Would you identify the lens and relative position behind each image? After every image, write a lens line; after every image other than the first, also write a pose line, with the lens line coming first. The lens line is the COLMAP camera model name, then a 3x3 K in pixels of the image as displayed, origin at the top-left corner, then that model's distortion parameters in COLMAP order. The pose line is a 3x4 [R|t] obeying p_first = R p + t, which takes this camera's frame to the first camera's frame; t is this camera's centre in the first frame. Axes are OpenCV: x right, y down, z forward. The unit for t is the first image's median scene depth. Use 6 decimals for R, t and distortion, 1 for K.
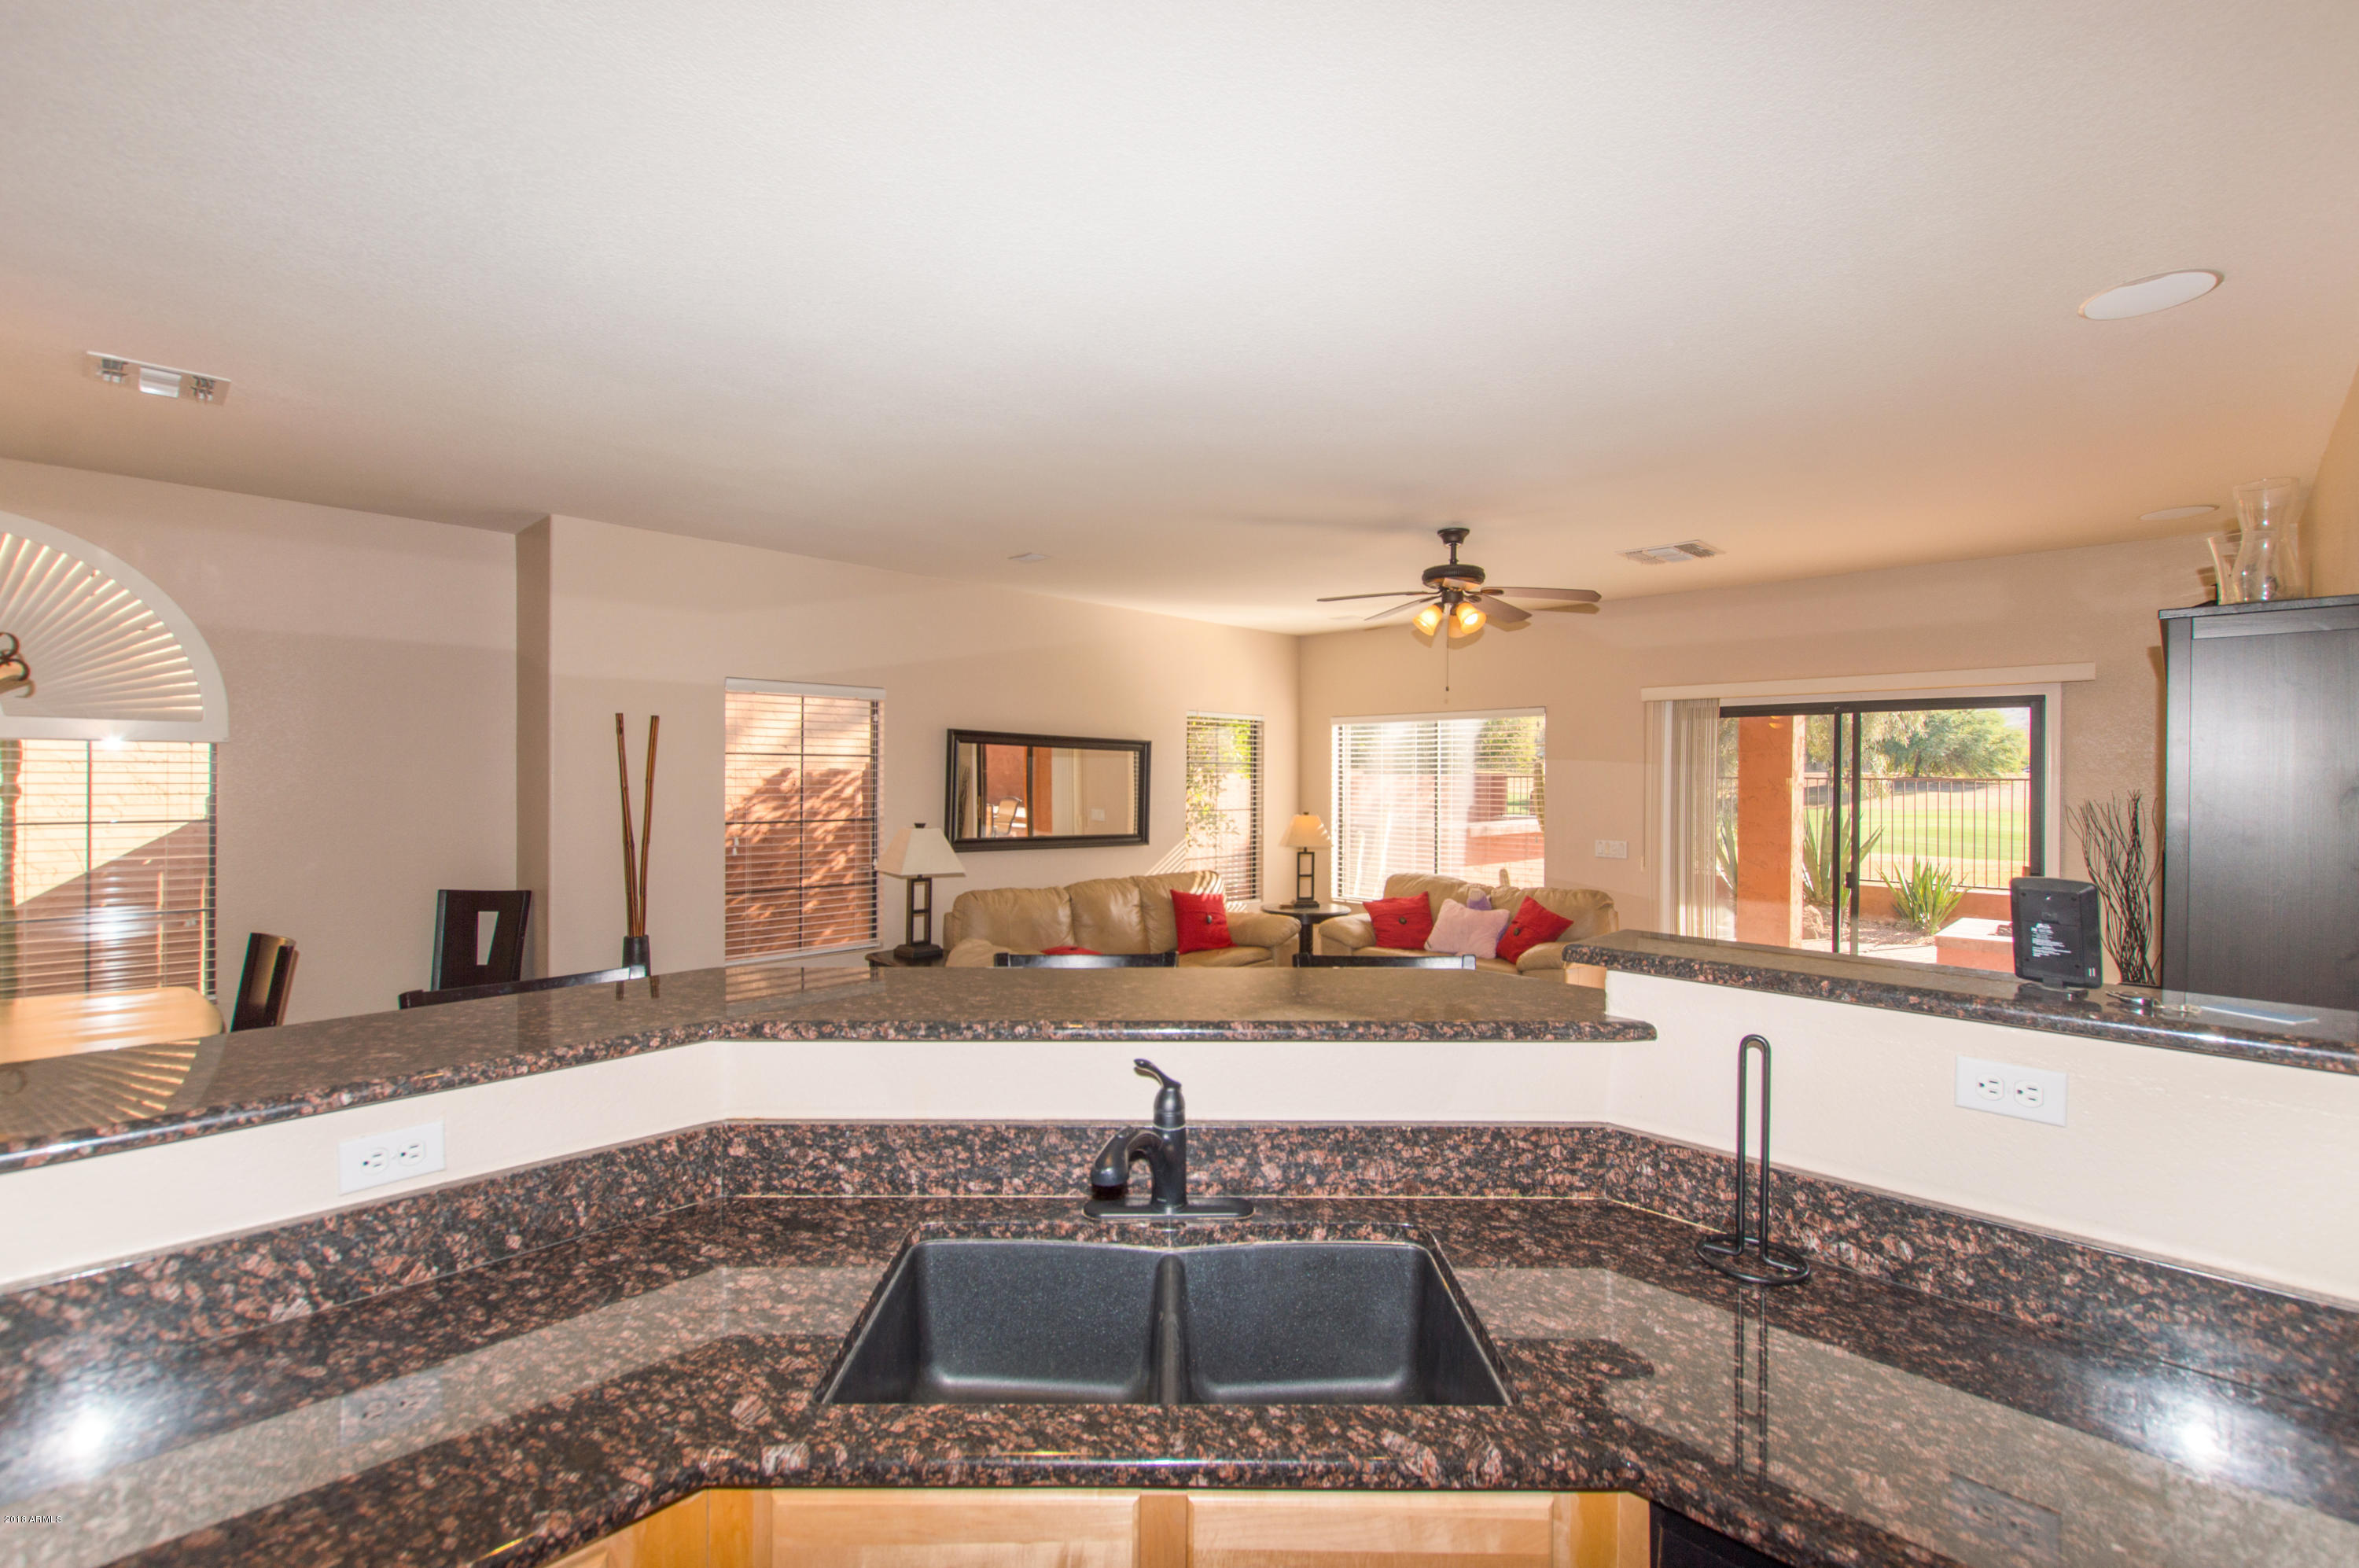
lens RADIAL K [[1031.9, 0, 1183.8], [0, 1031.9, 790.1], [0, 0, 1]] dist [0.020903, -0.011278]
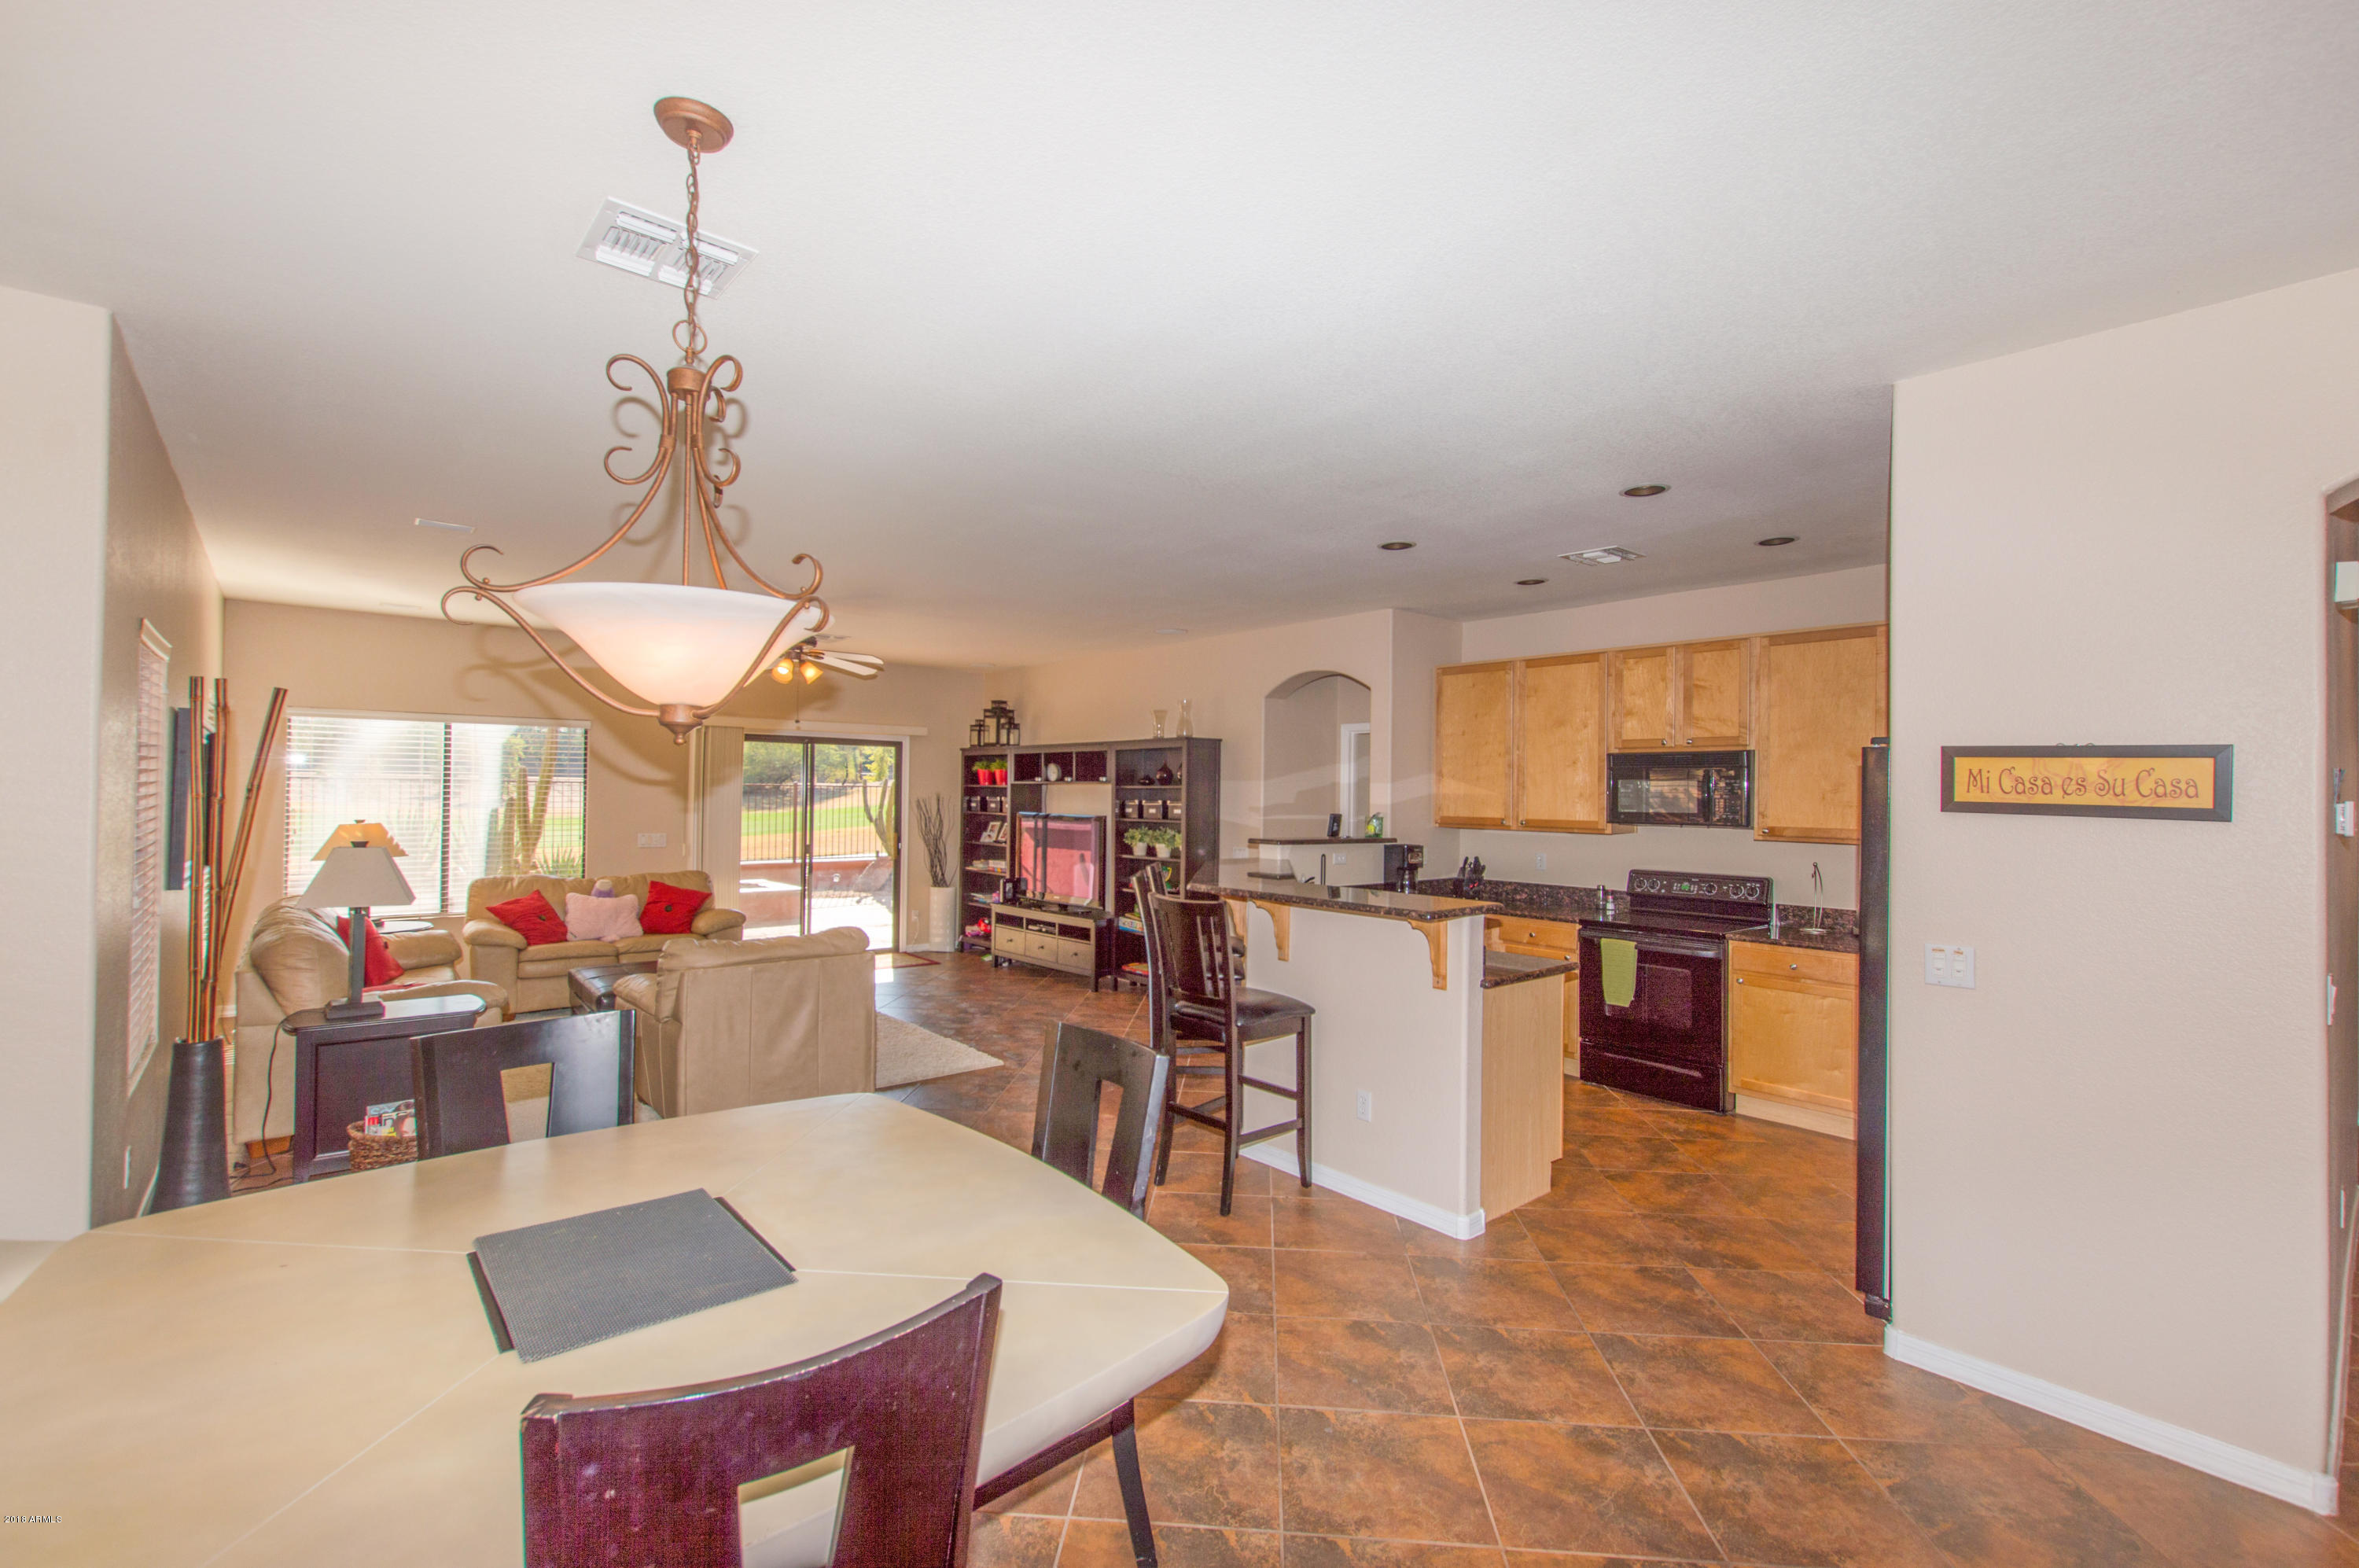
lens RADIAL K [[1050.0, 0, 1179.5], [0, 1050.0, 784.0], [0, 0, 1]] dist [-0.000520, -0.000289]
pose [[0.090433, 0.006863, 0.995879, -0.829612], [-0.005189, 0.999966, -0.006420, -0.006278], [-0.995889, -0.004587, 0.090466, 0.254469]]
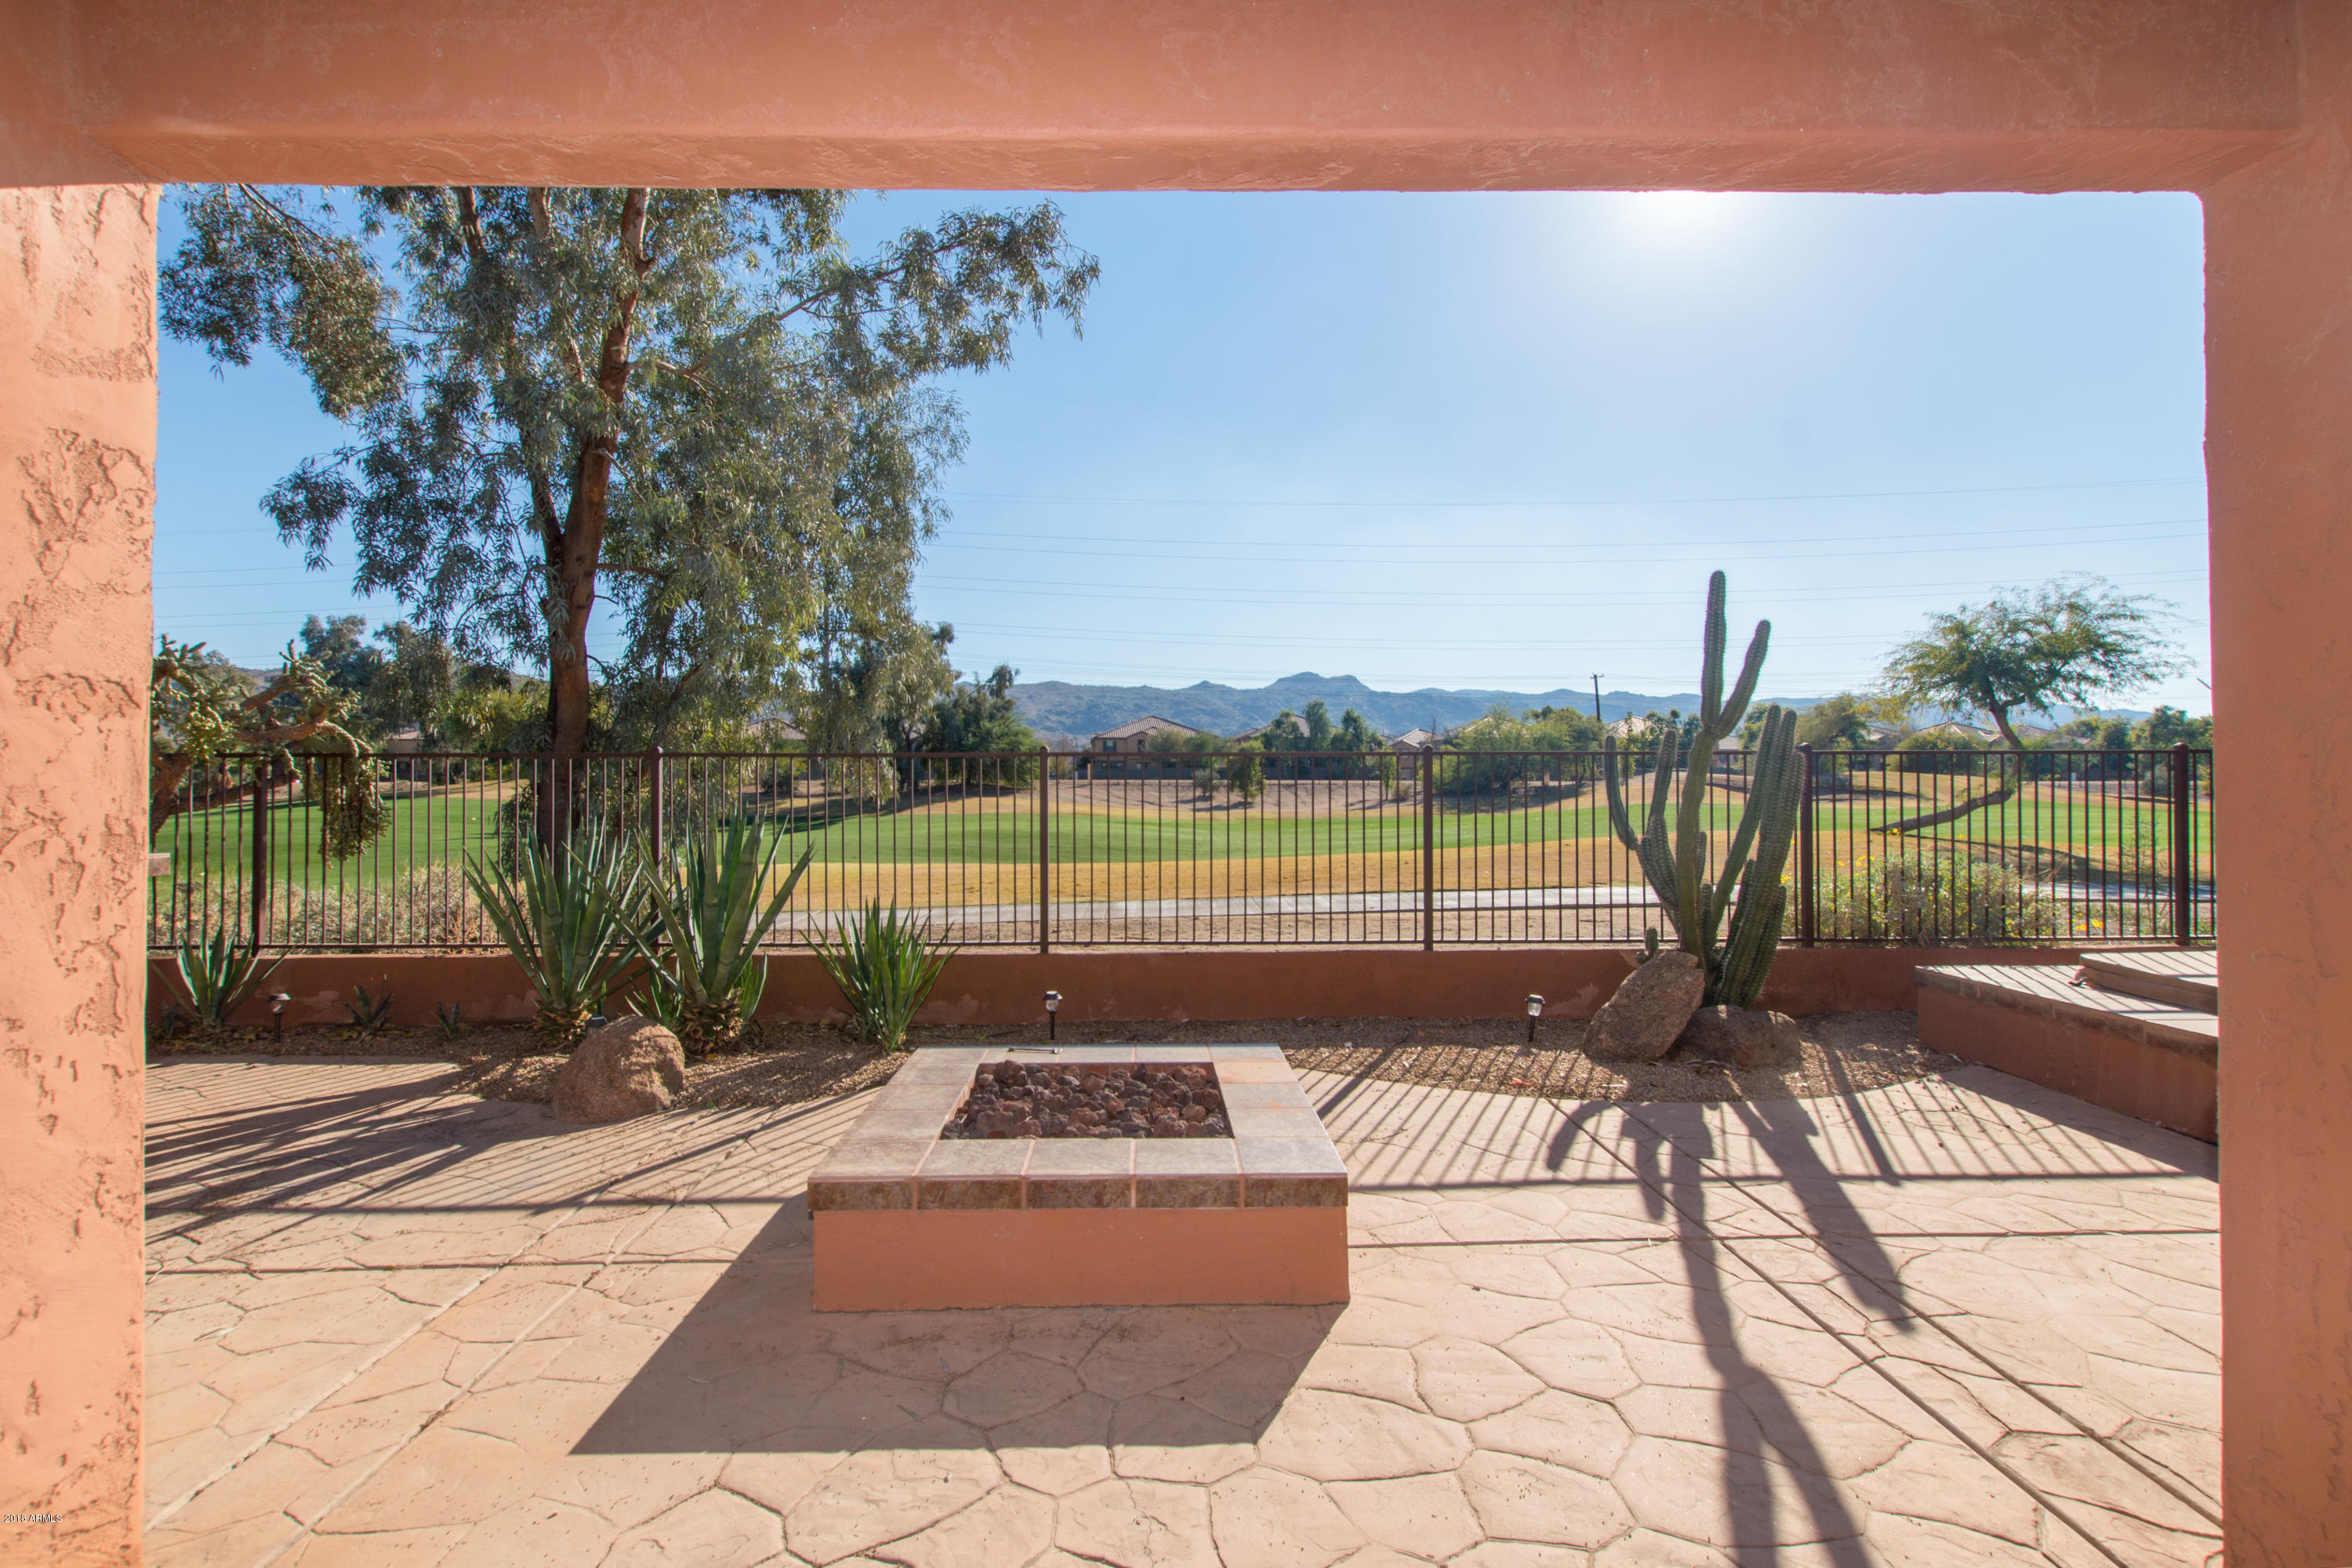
lens RADIAL K [[1070.8, 0, 1186.2], [0, 1070.8, 780.7], [0, 0, 1]] dist [0.000213, -0.000563]
pose [[0.690257, 0.001311, 0.723563, 0.740717], [0.010901, 0.999866, -0.012211, 0.023835], [-0.723482, 0.016316, 0.690150, 0.892727]]
